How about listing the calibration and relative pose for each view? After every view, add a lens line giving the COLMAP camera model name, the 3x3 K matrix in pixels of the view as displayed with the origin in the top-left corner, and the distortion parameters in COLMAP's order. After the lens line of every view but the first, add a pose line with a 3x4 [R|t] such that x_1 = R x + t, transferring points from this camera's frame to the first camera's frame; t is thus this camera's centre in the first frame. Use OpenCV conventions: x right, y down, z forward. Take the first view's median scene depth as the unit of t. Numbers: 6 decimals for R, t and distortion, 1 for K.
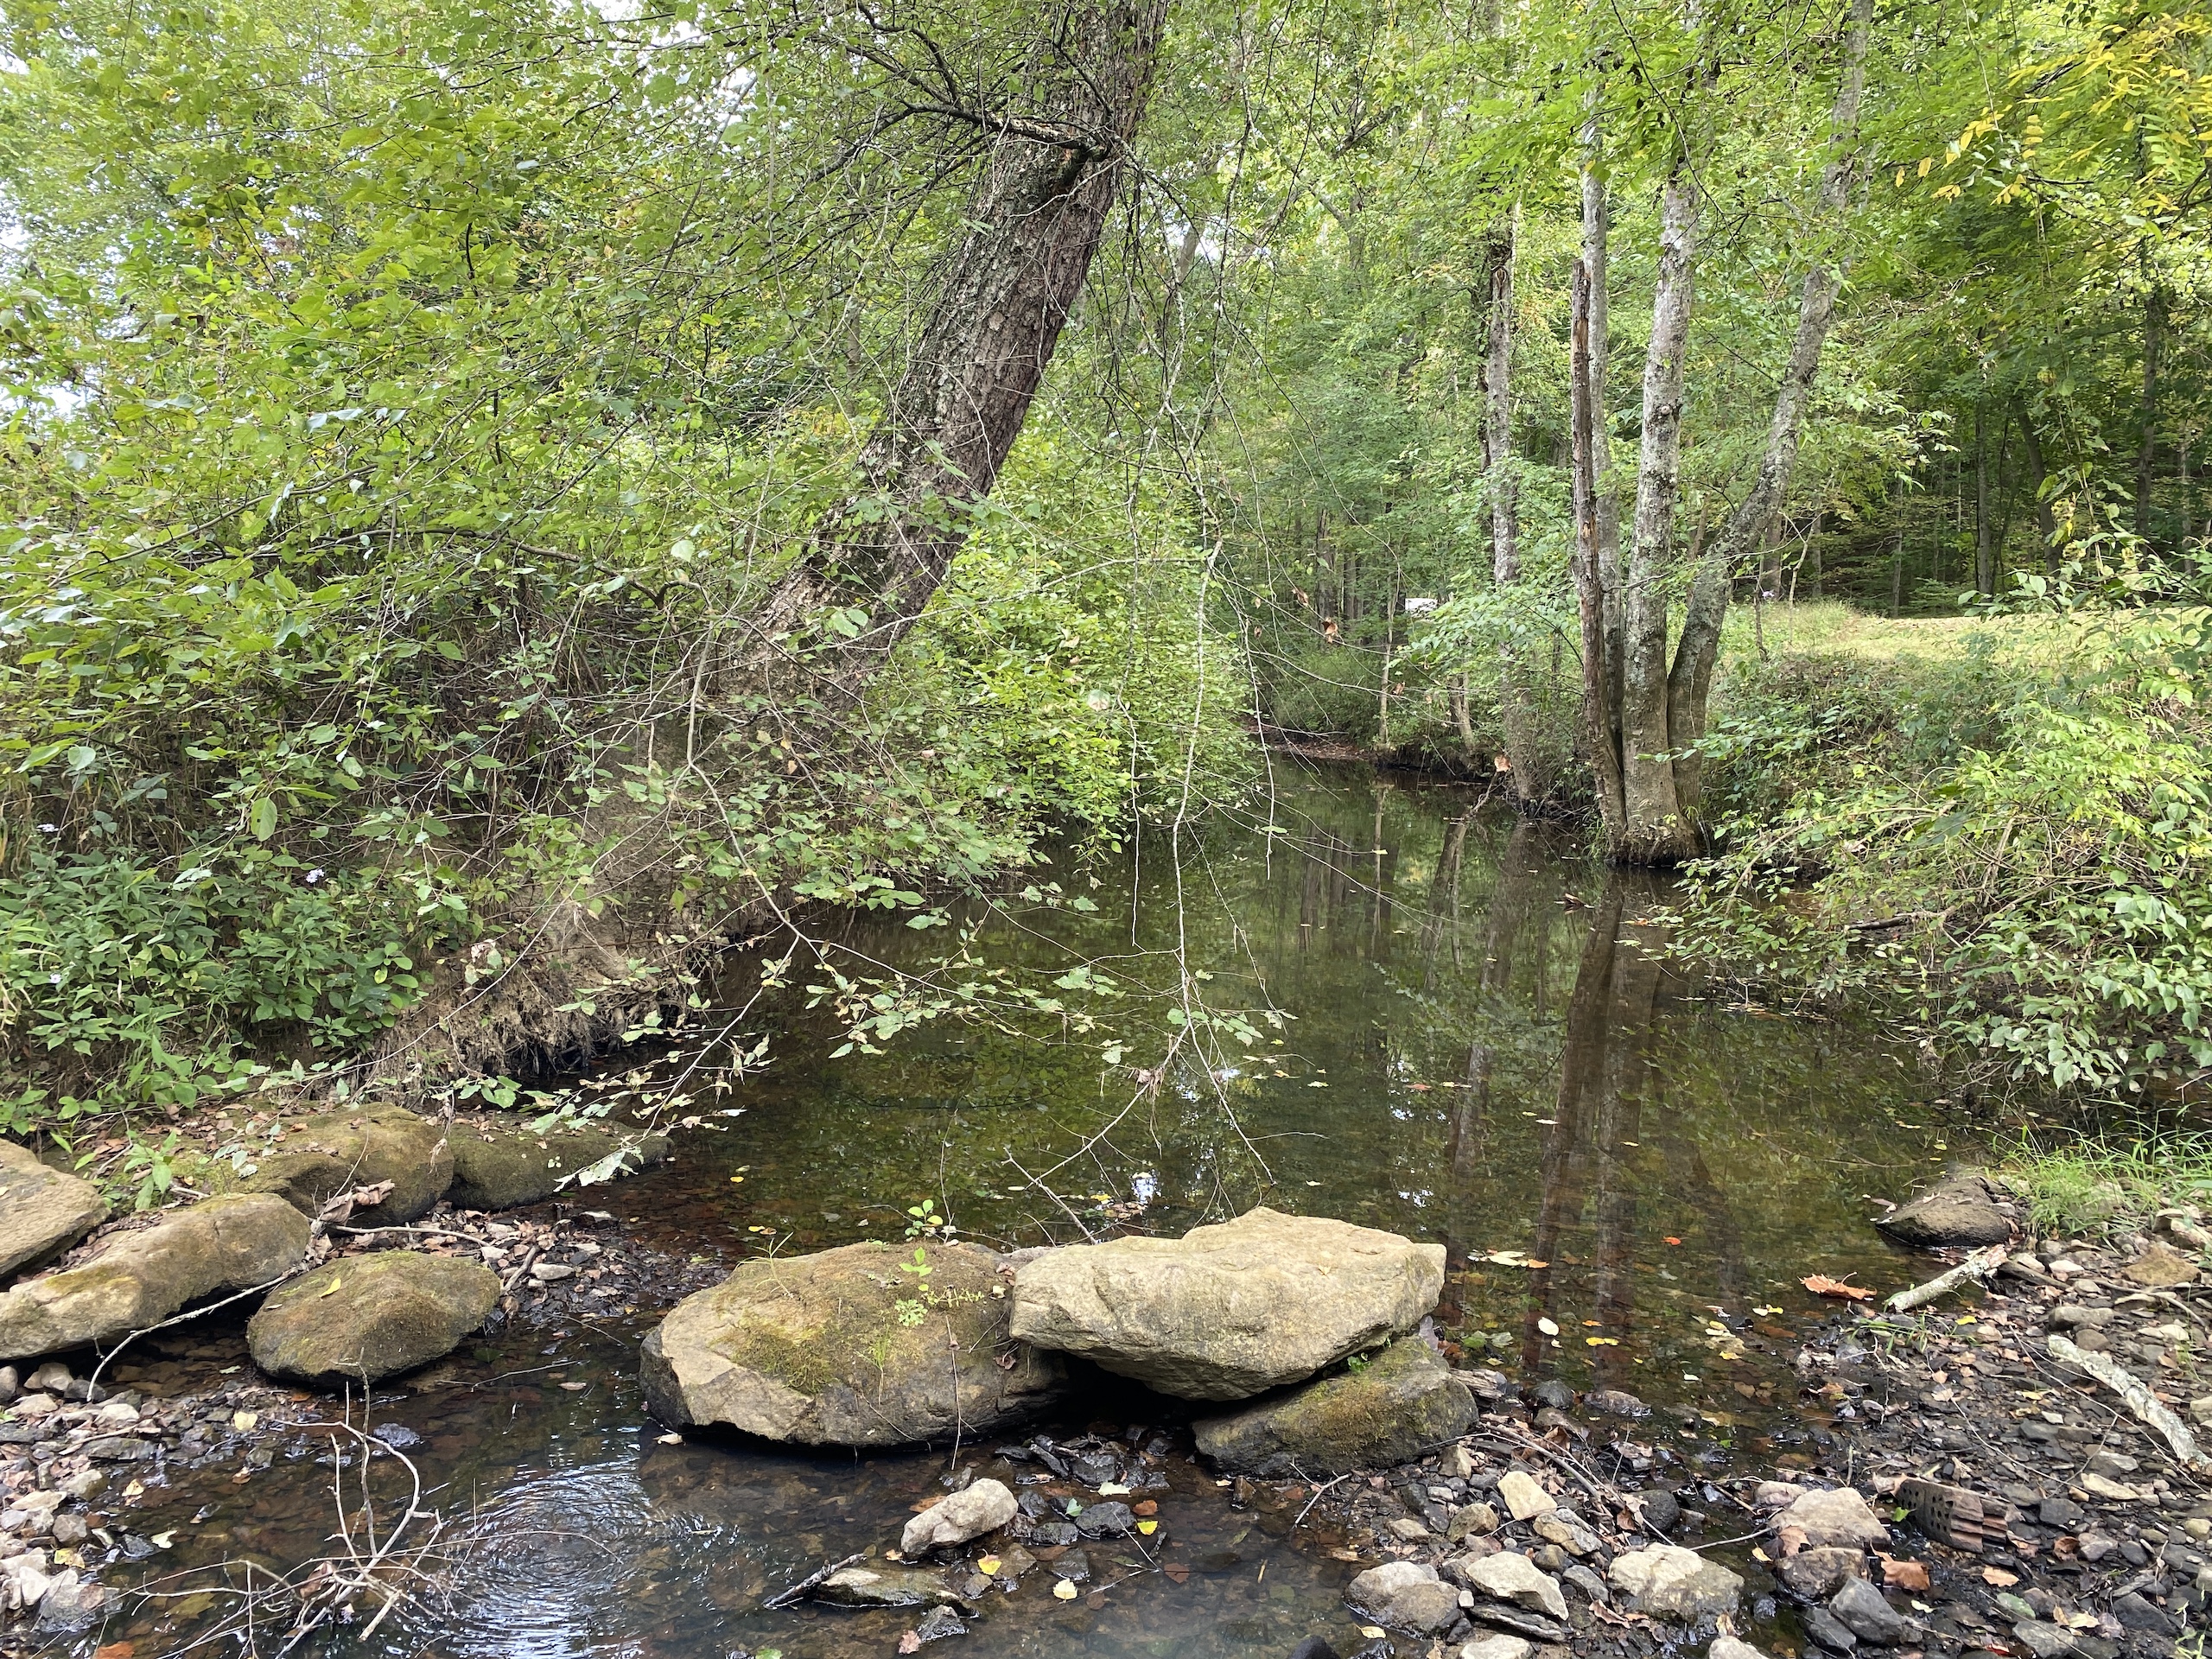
lens RADIAL K [[1678.5, 0, 1100.7], [0, 1678.5, 829.1], [0, 0, 1]] dist [0.013672, -0.011931]
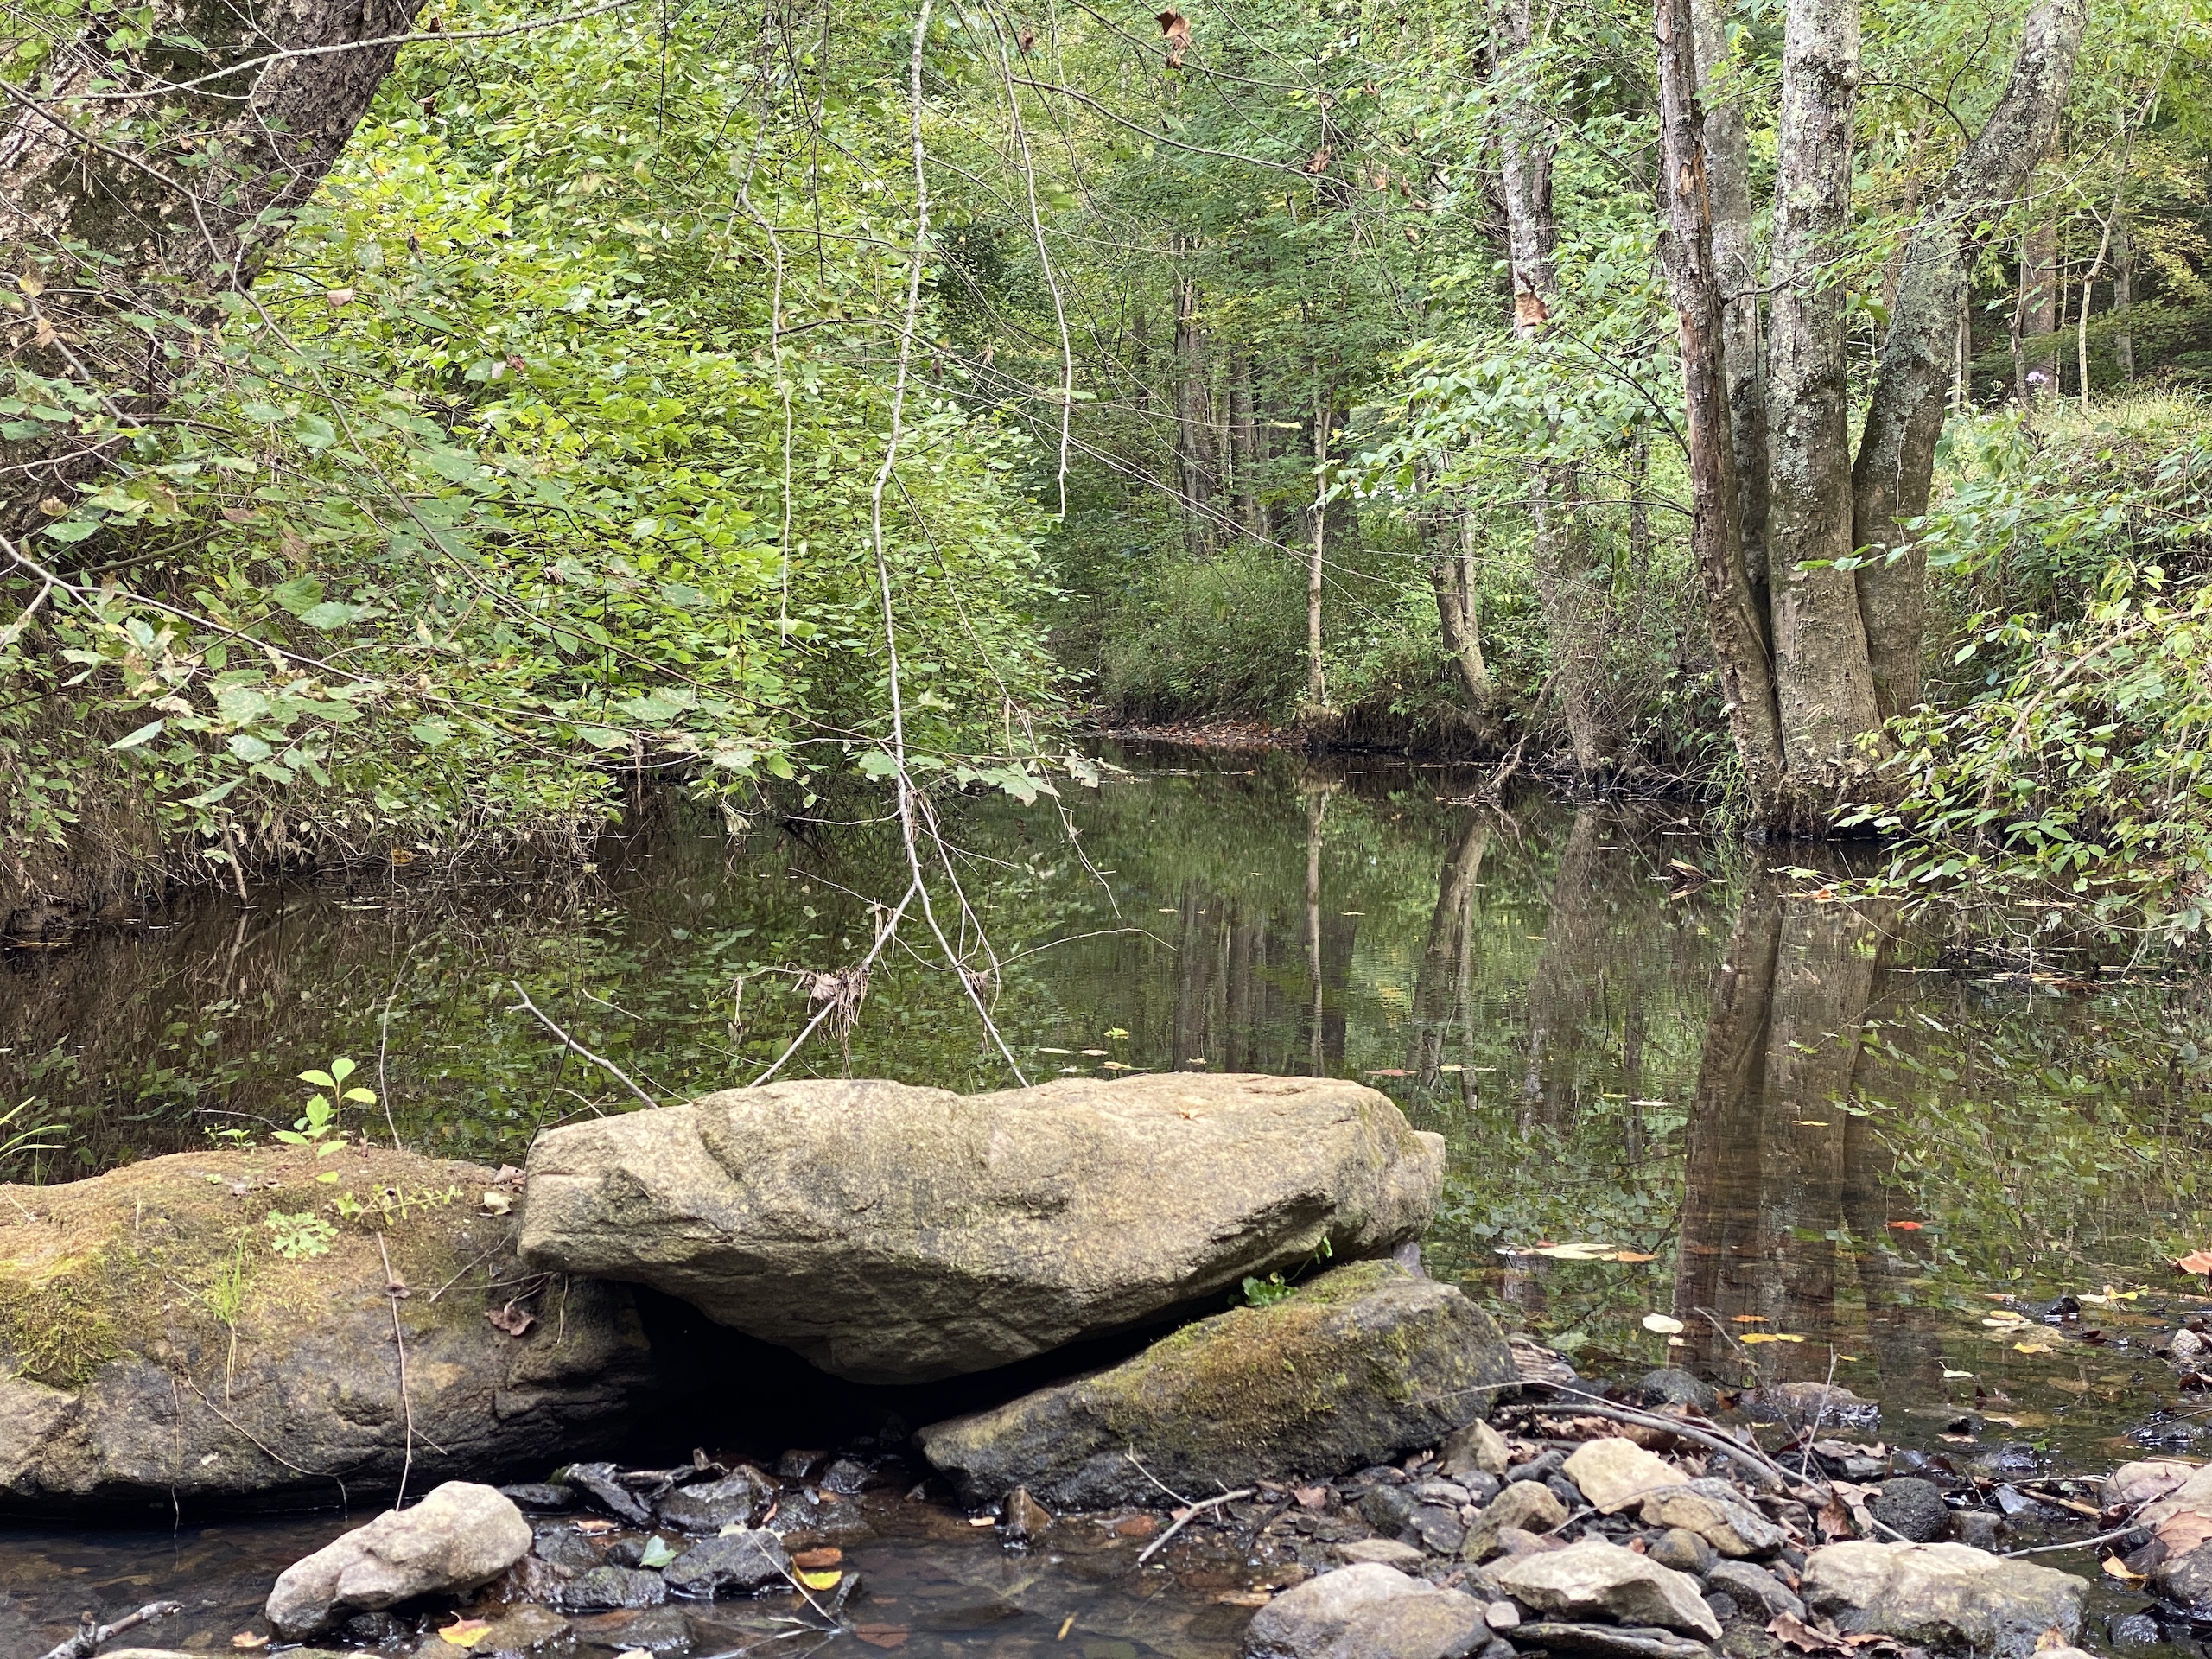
lens RADIAL K [[3285.0, 0, 1047.0], [0, 3285.0, 829.6], [0, 0, 1]] dist [0.136782, -0.171284]
pose [[0.995919, -0.033086, 0.083965, 0.018619], [0.035061, 0.999139, -0.022163, 0.210263], [-0.083159, 0.025017, 0.996222, 0.078763]]
